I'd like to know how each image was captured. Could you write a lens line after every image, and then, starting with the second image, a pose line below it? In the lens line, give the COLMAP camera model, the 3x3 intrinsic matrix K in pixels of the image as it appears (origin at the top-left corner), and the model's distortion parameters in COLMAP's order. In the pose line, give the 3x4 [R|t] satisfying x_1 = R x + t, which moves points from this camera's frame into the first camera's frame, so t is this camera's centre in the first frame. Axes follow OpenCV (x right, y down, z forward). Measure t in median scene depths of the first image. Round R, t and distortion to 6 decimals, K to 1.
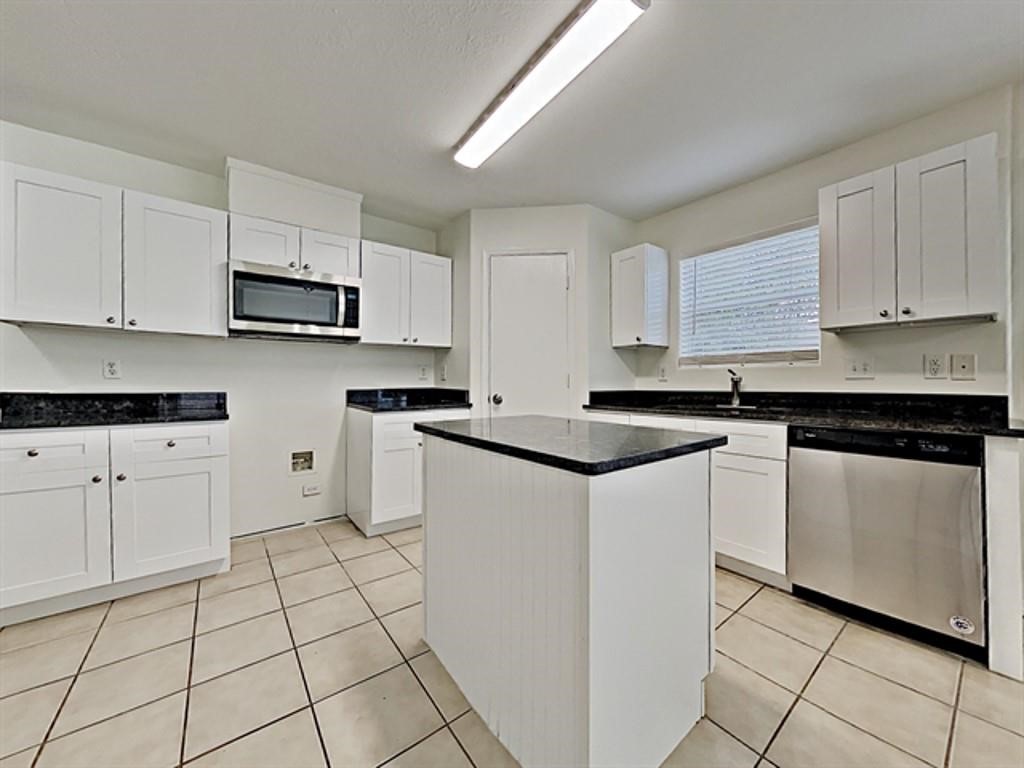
lens RADIAL K [[388.0, 0, 512.0], [0, 388.0, 384.0], [0, 0, 1]] dist [-0.000813, -0.000126]
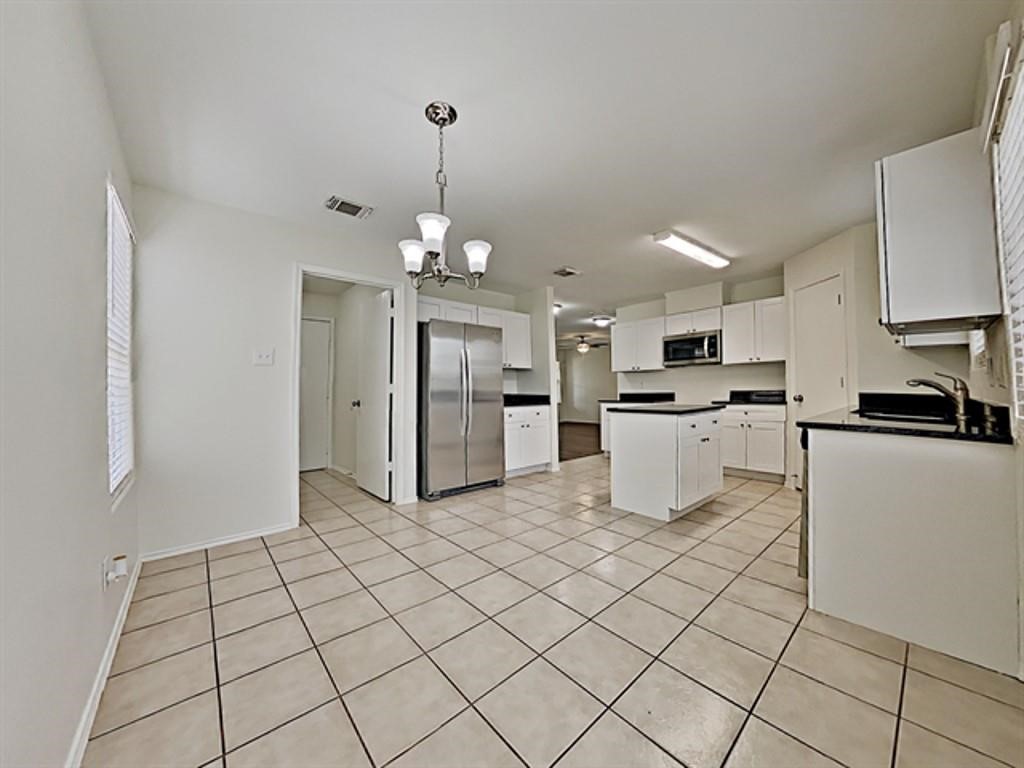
lens RADIAL K [[388.0, 0, 512.0], [0, 388.0, 384.0], [0, 0, 1]] dist [-0.000813, -0.000126]
pose [[0.014096, -0.024216, -0.999607, 1.394415], [0.006236, 0.999689, -0.024130, 0.018322], [0.999881, -0.005893, 0.014243, 0.024727]]
